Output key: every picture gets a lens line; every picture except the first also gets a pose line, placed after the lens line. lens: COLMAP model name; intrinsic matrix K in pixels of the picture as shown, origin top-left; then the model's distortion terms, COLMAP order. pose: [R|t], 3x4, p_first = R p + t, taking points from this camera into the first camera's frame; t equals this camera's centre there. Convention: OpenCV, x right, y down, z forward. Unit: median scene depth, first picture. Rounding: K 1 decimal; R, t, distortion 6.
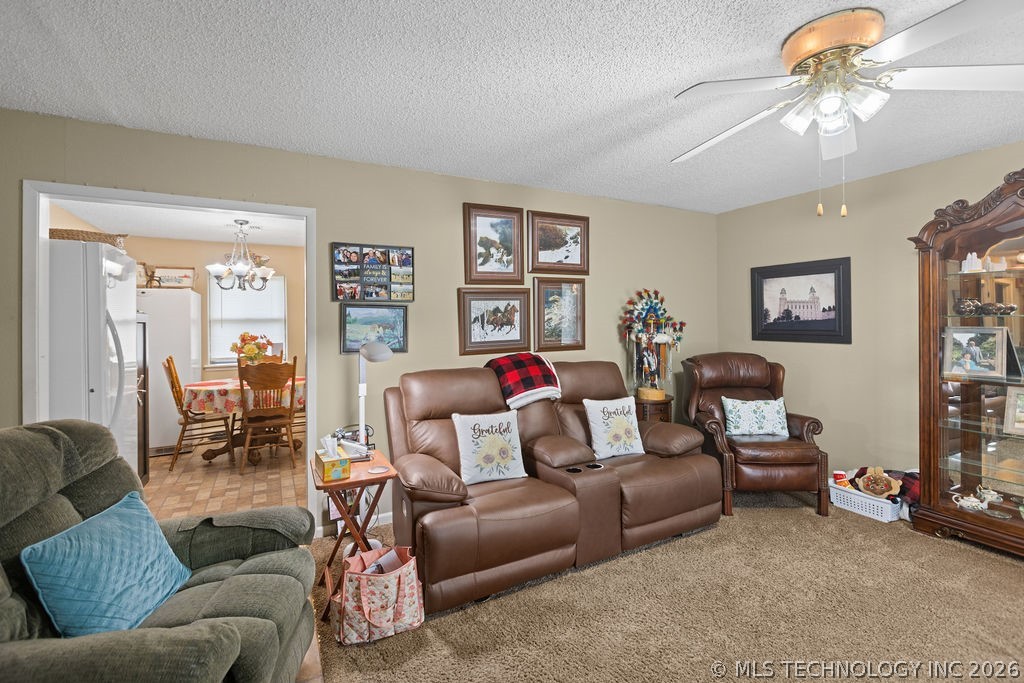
lens RADIAL K [[460.2, 0, 508.5], [0, 460.2, 319.0], [0, 0, 1]] dist [0.001495, 0.000491]
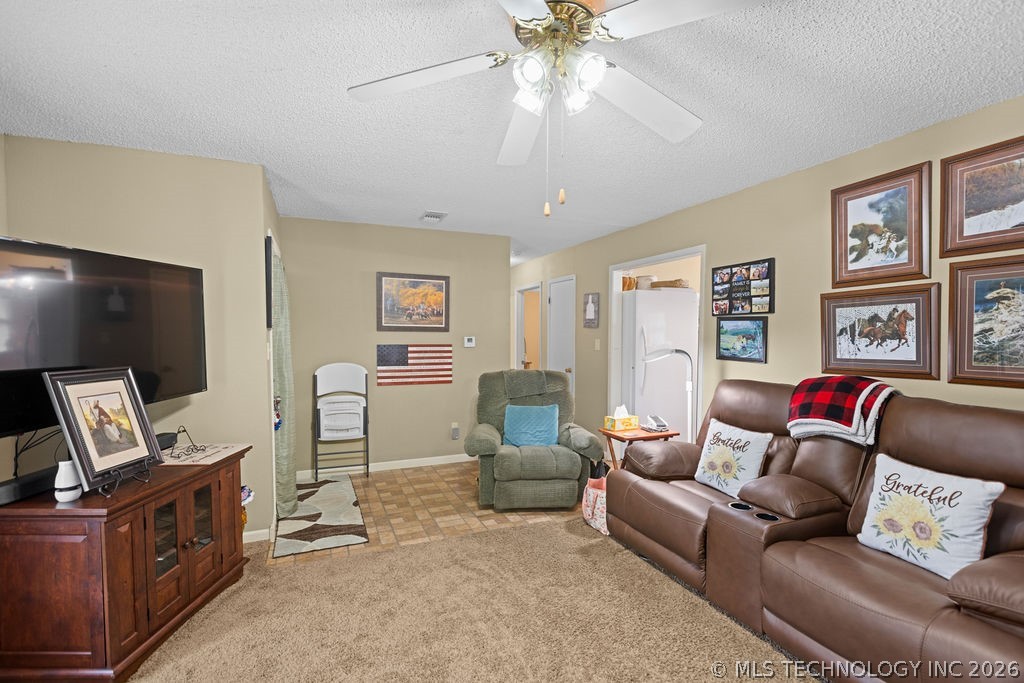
lens RADIAL K [[460.2, 0, 511.0], [0, 460.2, 343.0], [0, 0, 1]] dist [0.001495, 0.000491]
pose [[-0.079852, 0.027205, -0.996435, 0.767454], [0.001259, 0.999629, 0.027192, -0.000503], [0.996806, 0.000917, -0.079856, 0.477735]]
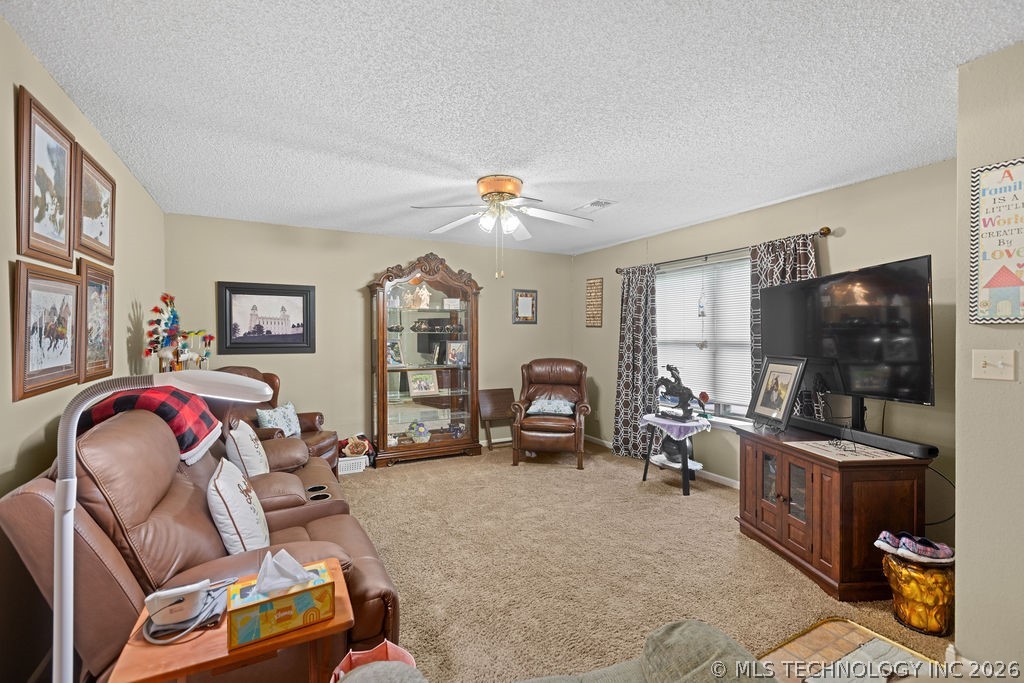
lens RADIAL K [[460.2, 0, 513.4], [0, 460.2, 333.9], [0, 0, 1]] dist [0.001495, 0.000491]
pose [[-0.028192, 0.009875, 0.999554, -0.580798], [-0.002948, 0.999946, -0.009962, 0.011913], [-0.999598, -0.003228, -0.028162, 0.482730]]
